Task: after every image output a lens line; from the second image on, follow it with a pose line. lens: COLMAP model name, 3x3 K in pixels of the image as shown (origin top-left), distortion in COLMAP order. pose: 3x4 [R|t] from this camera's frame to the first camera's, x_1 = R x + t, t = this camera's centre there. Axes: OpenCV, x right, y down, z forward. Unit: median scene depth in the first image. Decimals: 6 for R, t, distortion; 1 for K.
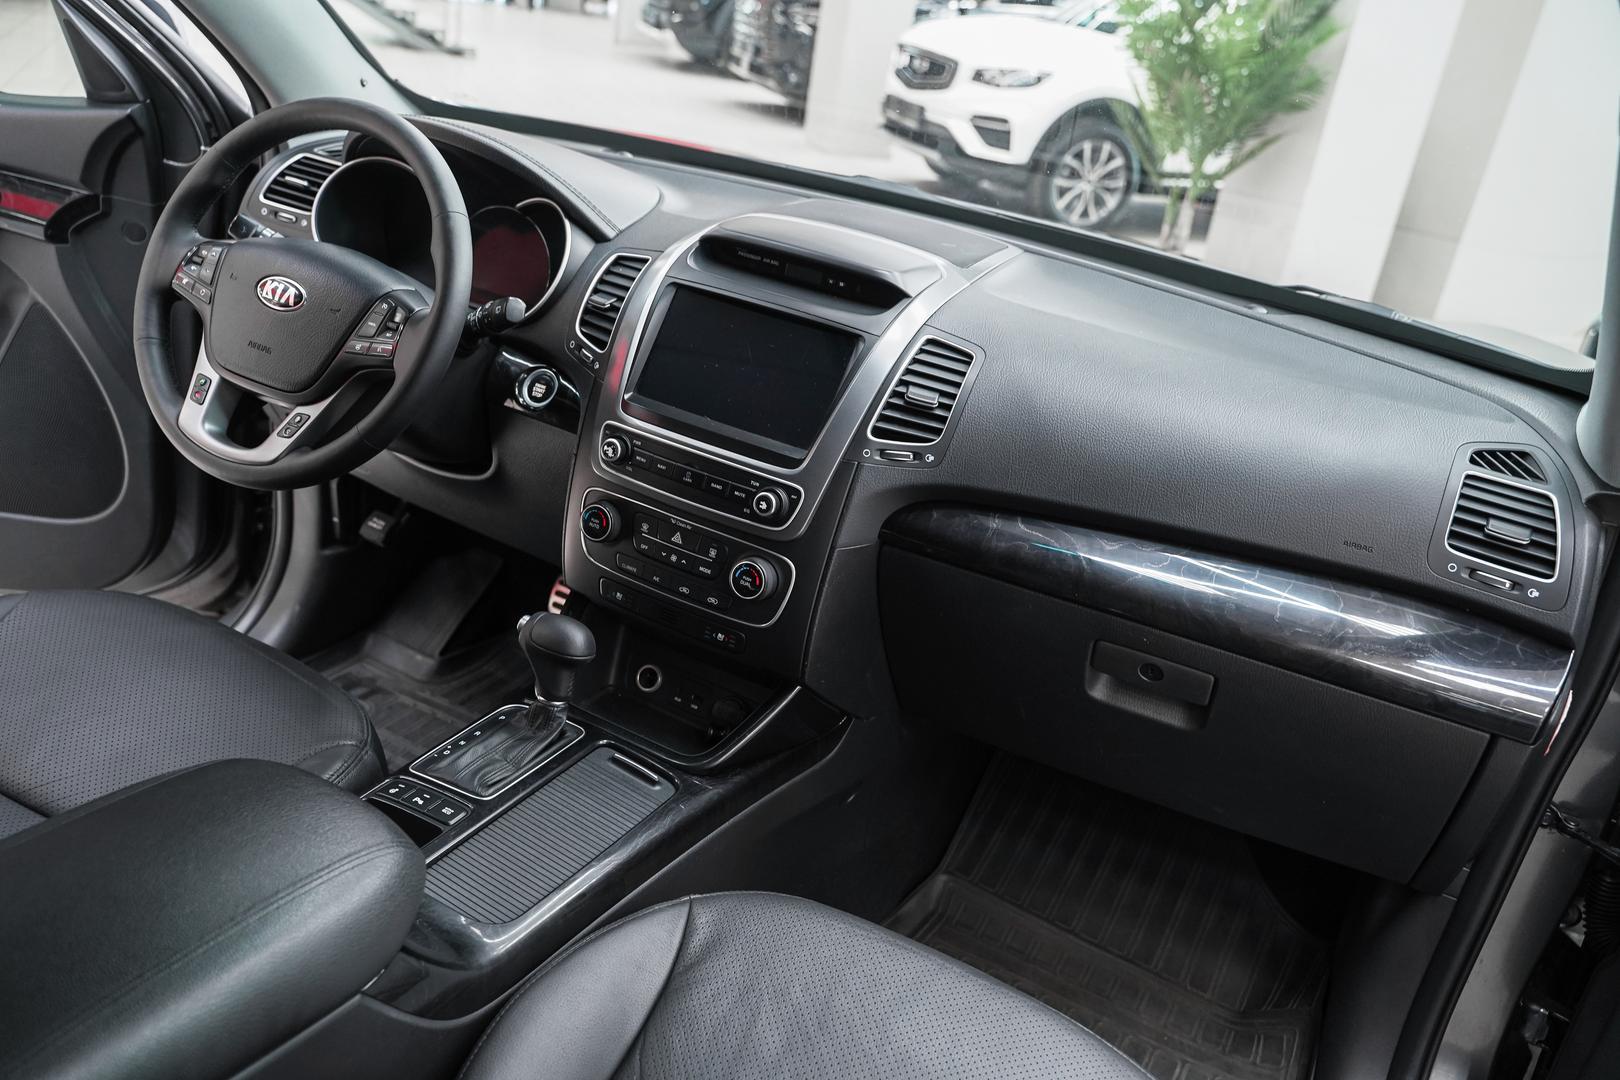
lens RADIAL K [[1275.1, 0, 803.2], [0, 1275.1, 536.4], [0, 0, 1]] dist [-0.007402, 0.000339]
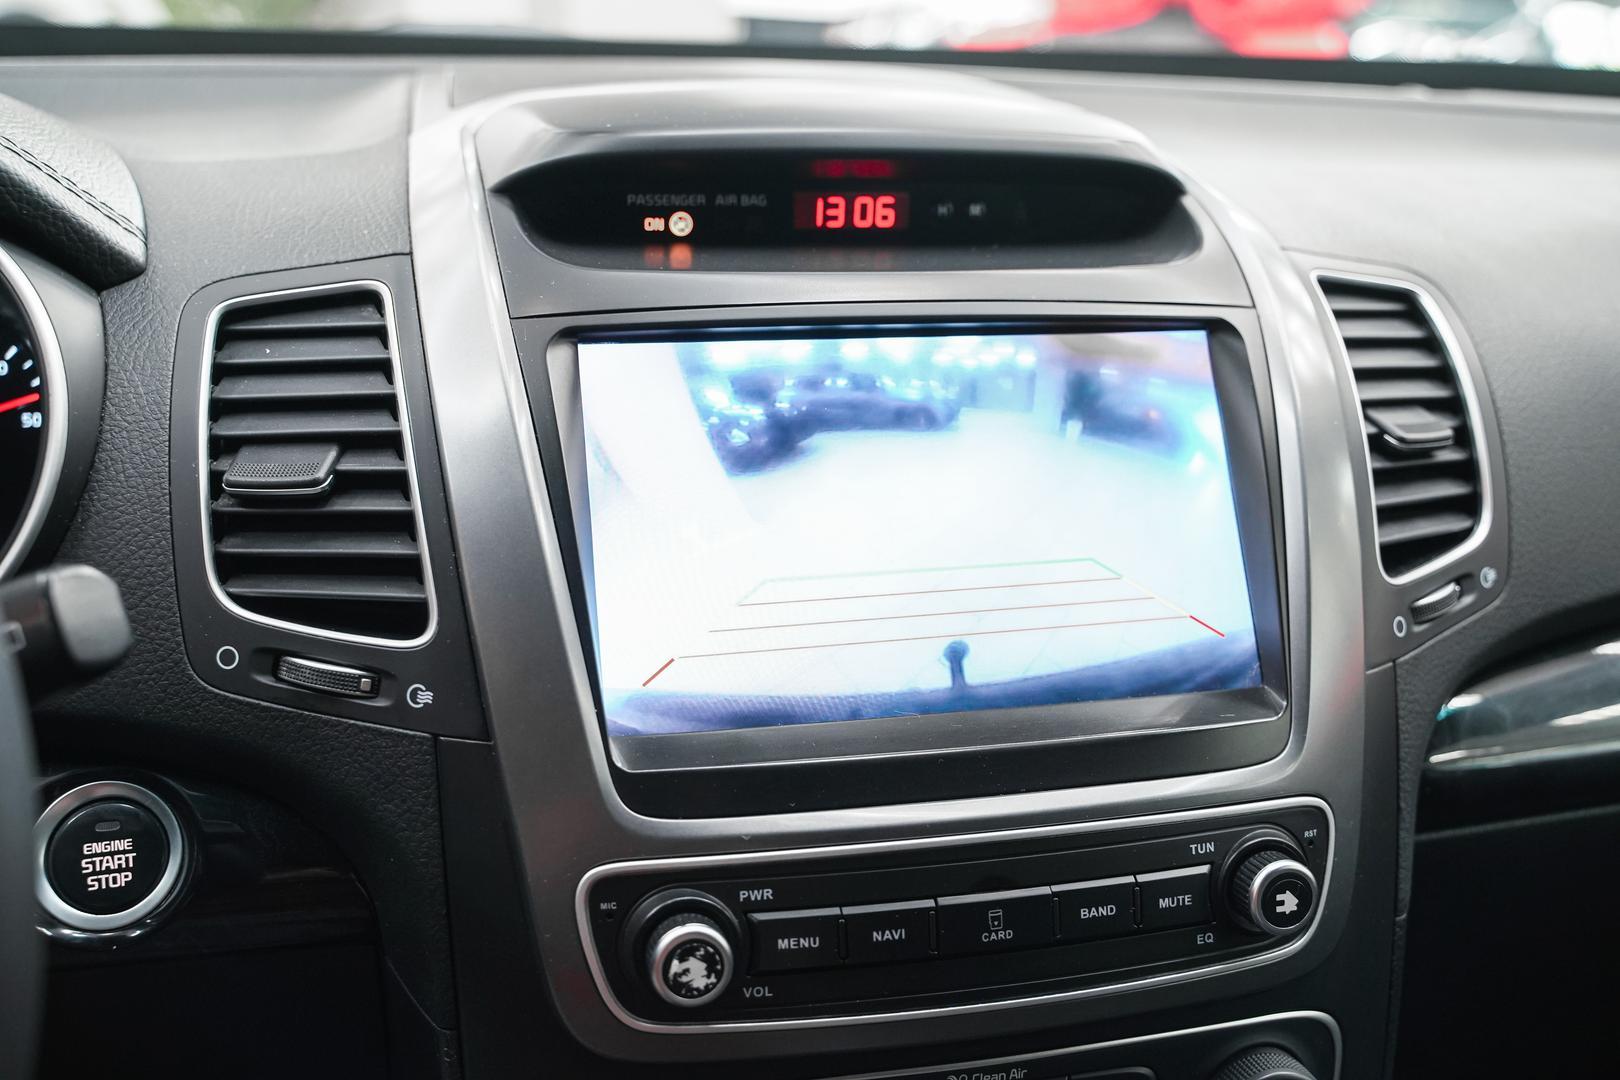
lens RADIAL K [[1617.2, 0, 824.2], [0, 1617.2, 527.5], [0, 0, 1]] dist [-0.015144, 0.000000]
pose [[0.735094, -0.331421, 0.591436, -0.285156], [0.345652, 0.933683, 0.093595, -0.167047], [-0.583233, 0.135630, 0.800902, 0.657954]]
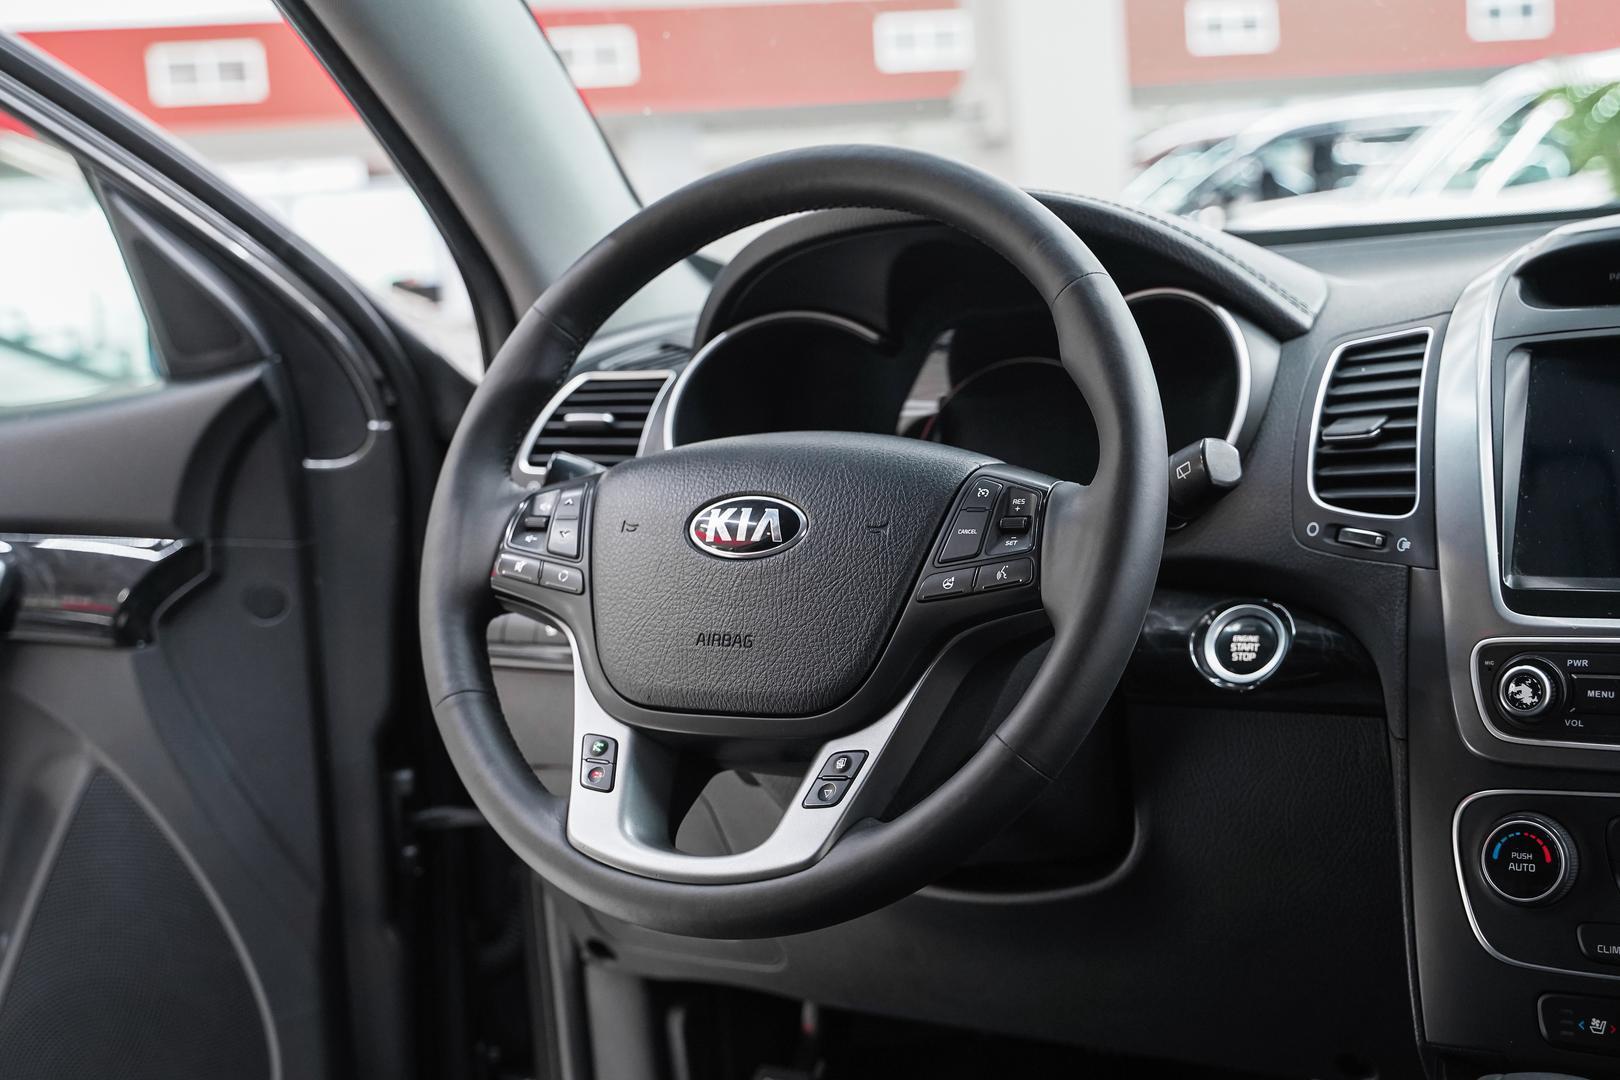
lens RADIAL K [[2170.2, 0, 810.3], [0, 2170.2, 538.0], [0, 0, 1]] dist [0.013885, 0.000000]
pose [[0.976479, -0.209590, -0.050608, -0.329523], [0.185204, 0.935513, -0.300858, 0.063520], [0.110401, 0.284409, 0.952325, 0.206044]]
